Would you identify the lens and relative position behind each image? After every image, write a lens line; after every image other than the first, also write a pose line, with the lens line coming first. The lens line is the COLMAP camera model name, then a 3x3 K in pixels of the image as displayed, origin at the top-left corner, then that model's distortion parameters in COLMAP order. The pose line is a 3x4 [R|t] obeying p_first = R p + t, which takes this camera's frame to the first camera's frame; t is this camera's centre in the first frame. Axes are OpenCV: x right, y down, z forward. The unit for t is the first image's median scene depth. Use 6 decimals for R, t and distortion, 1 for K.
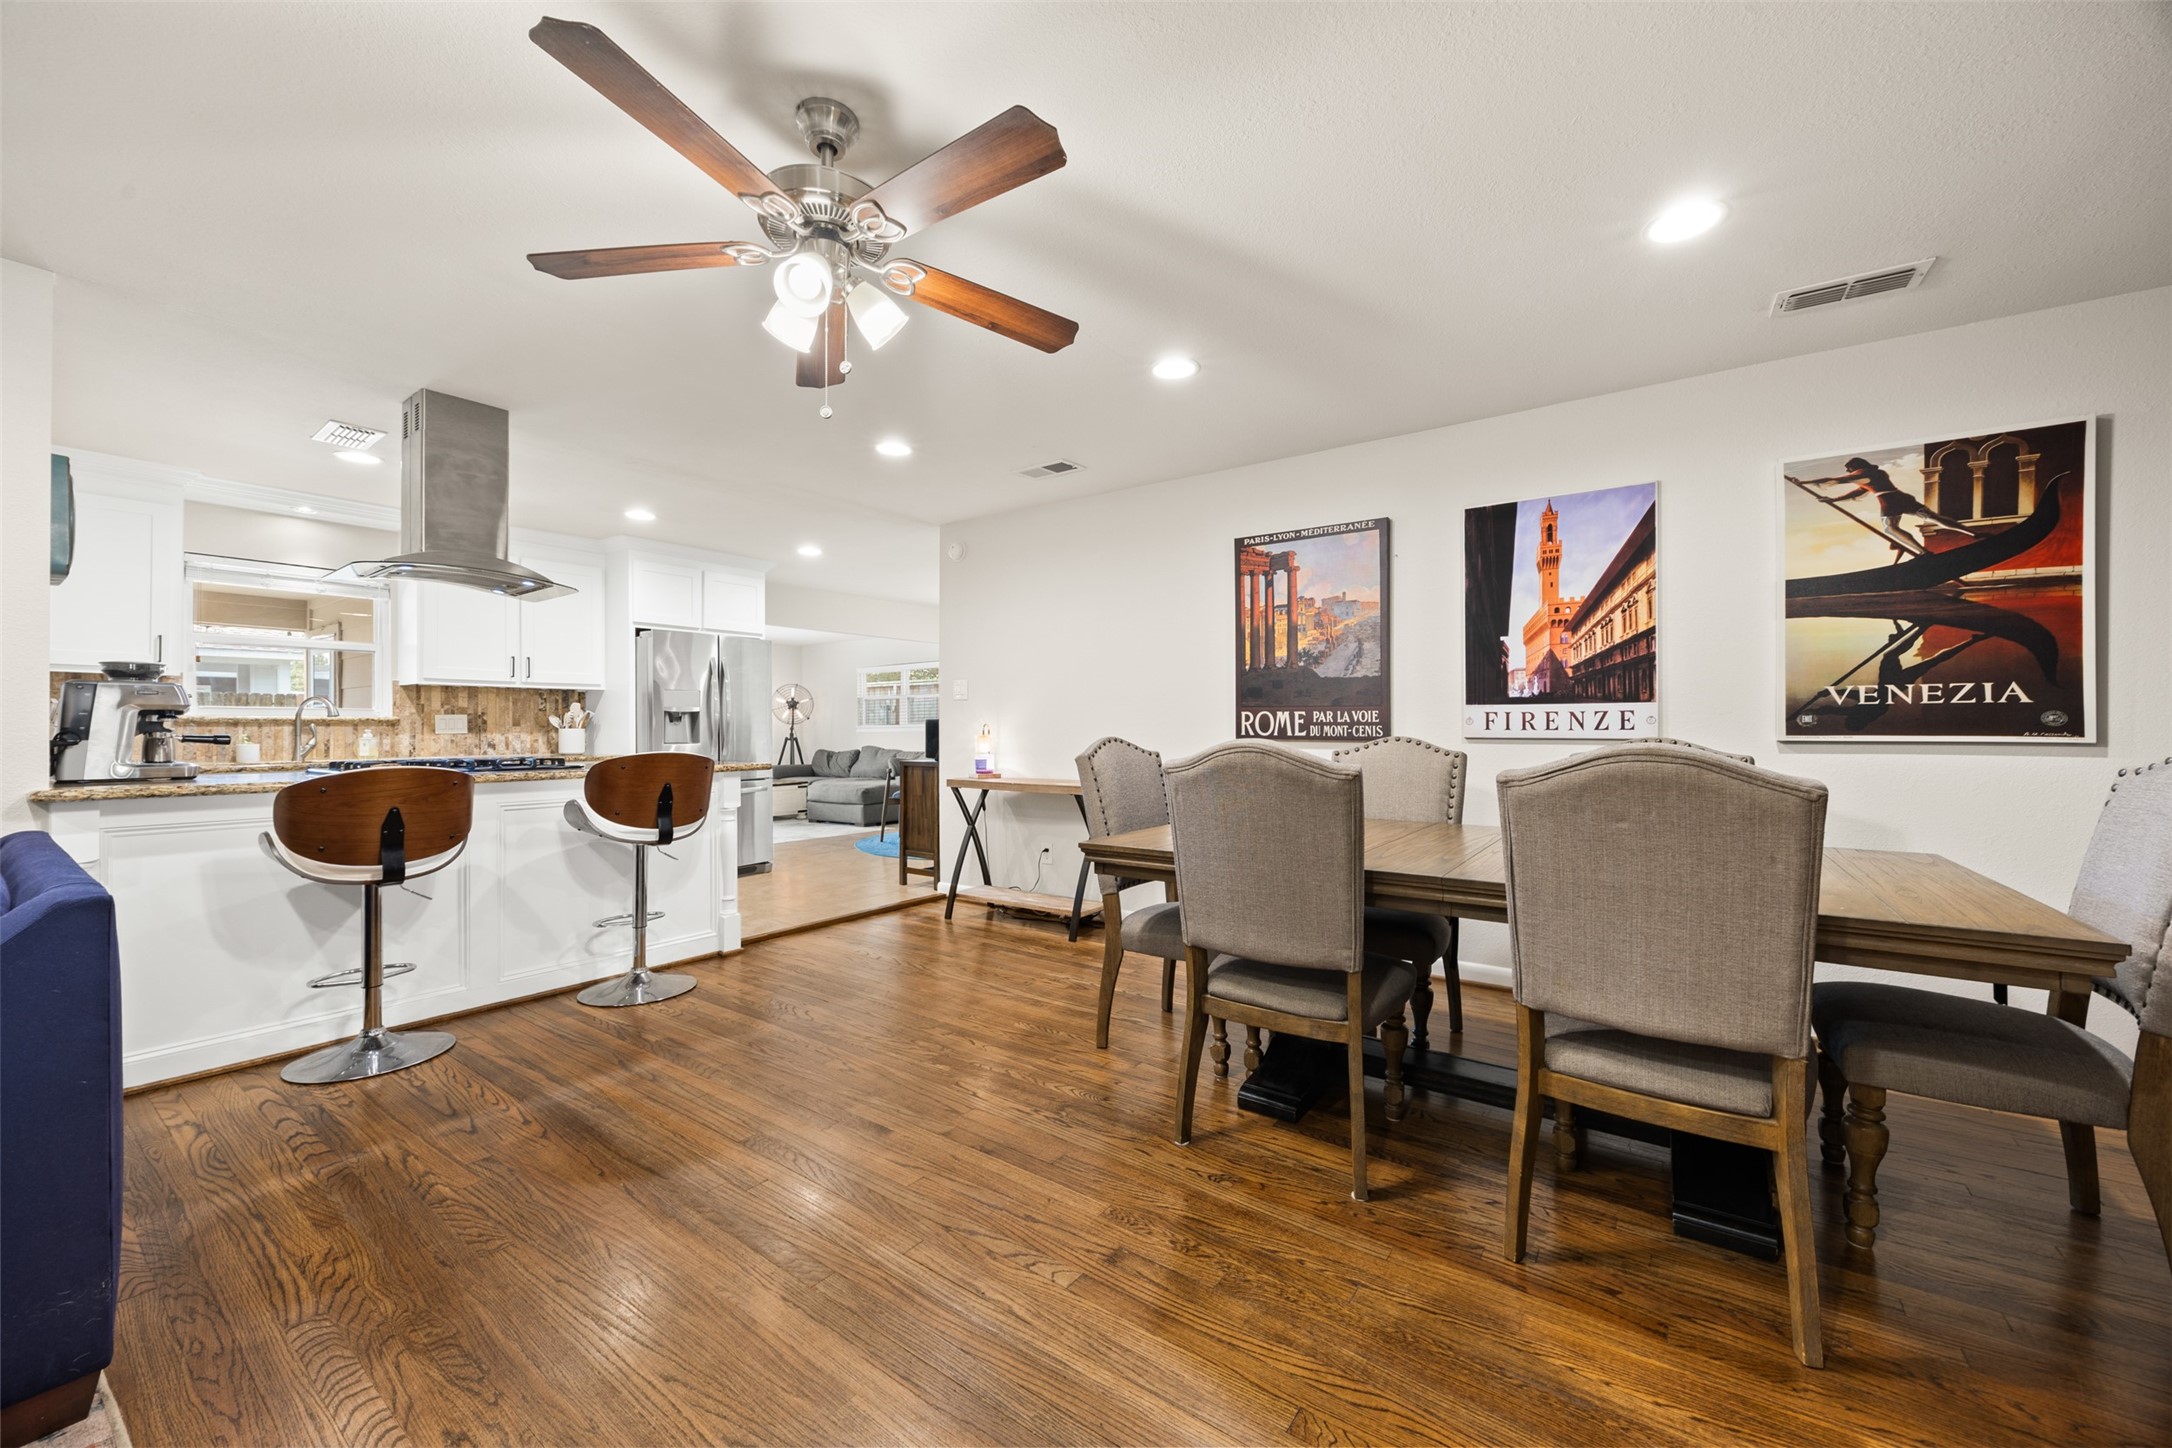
lens RADIAL K [[856.9, 0, 1105.1], [0, 856.9, 725.2], [0, 0, 1]] dist [0.003370, 0.000249]
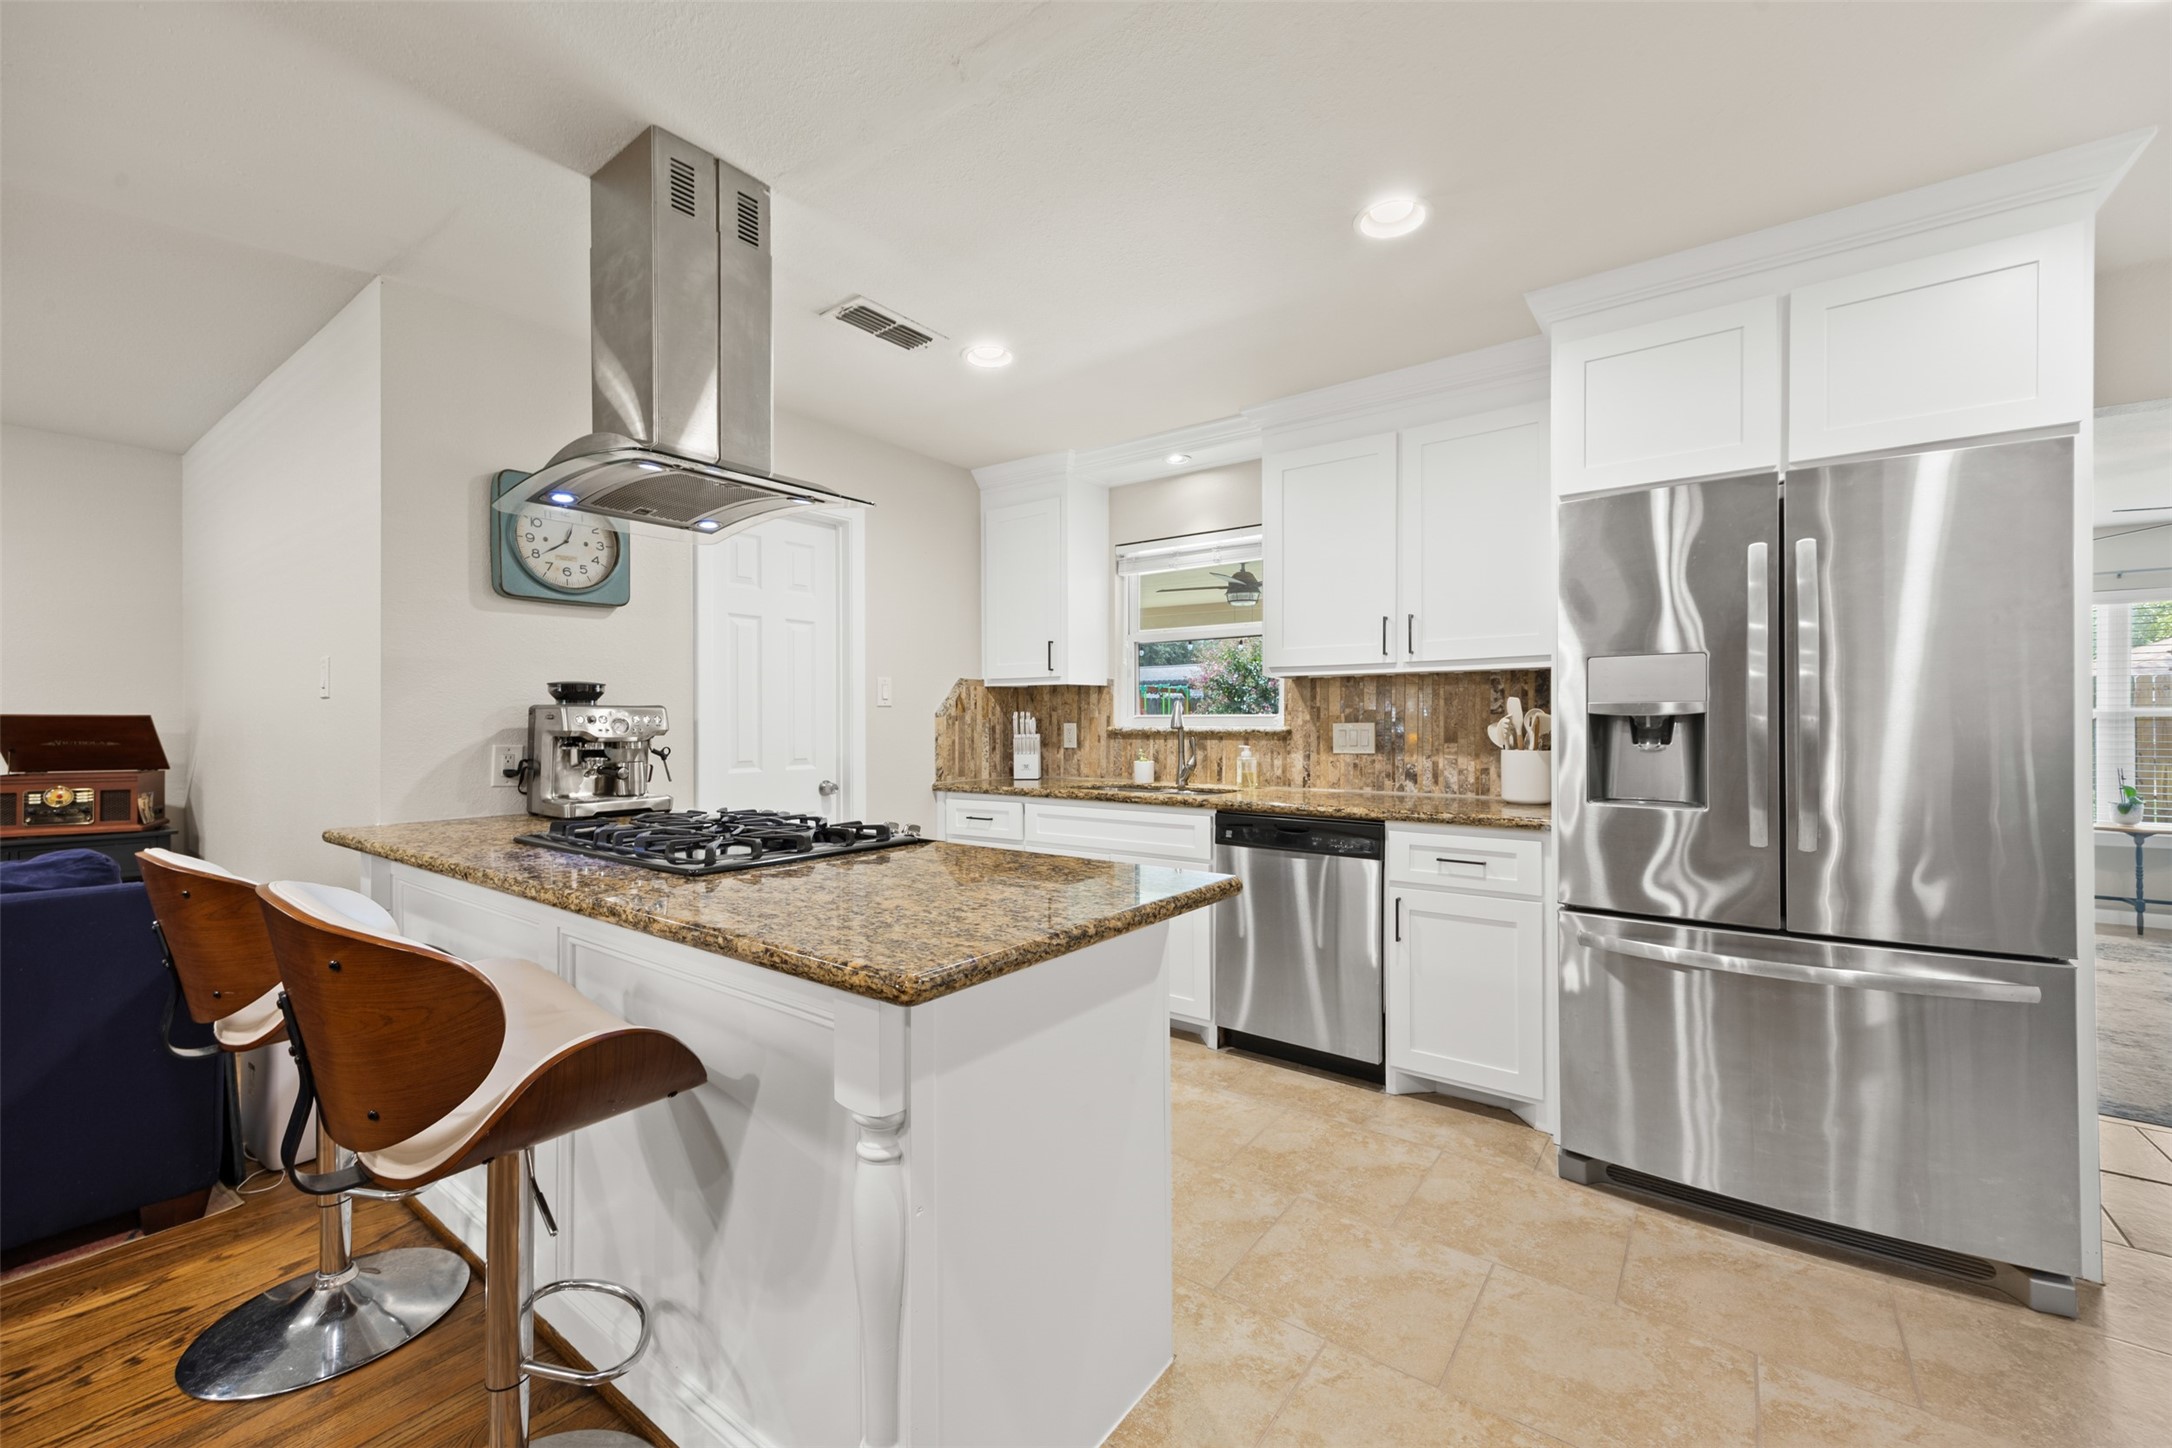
lens RADIAL K [[856.9, 0, 1075.9], [0, 856.9, 719.5], [0, 0, 1]] dist [0.003370, 0.000249]
pose [[-0.020964, 0.000629, -0.999780, -0.163772], [0.007283, 0.999973, 0.000477, -0.018982], [0.999754, -0.007271, -0.020968, 0.947024]]
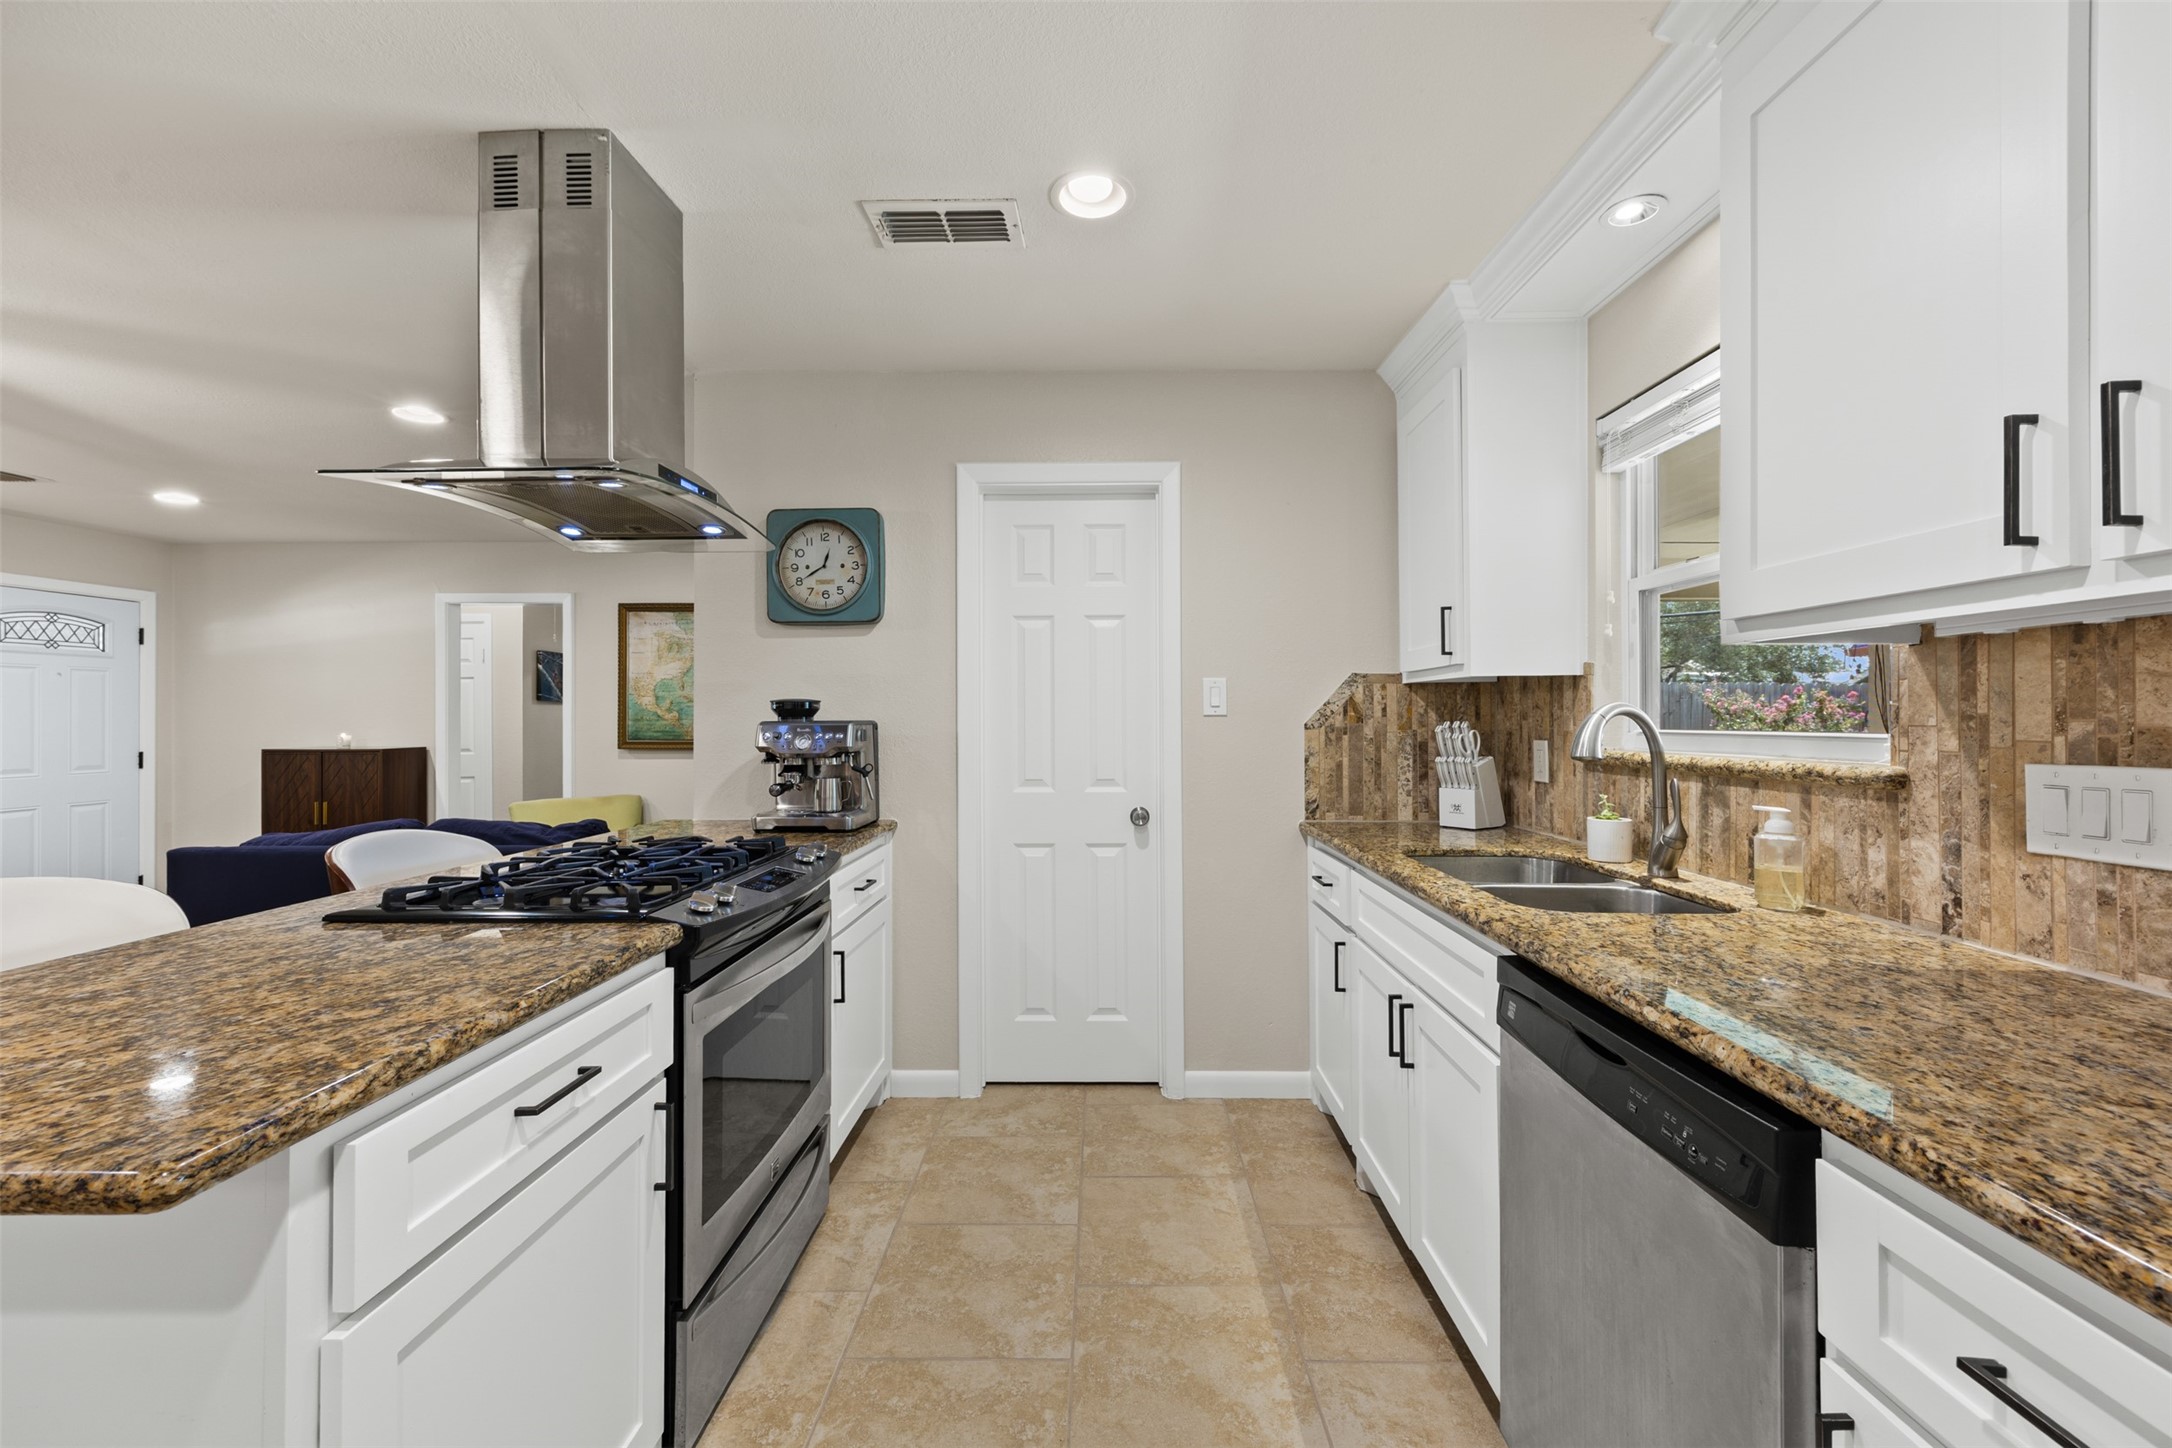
lens RADIAL K [[856.9, 0, 1093.3], [0, 856.9, 713.5], [0, 0, 1]] dist [0.003370, 0.000249]
pose [[-0.815858, -0.000275, -0.578252, -0.530831], [0.007105, 0.999920, -0.010499, -0.027830], [0.578209, -0.012674, -0.815791, 1.197715]]
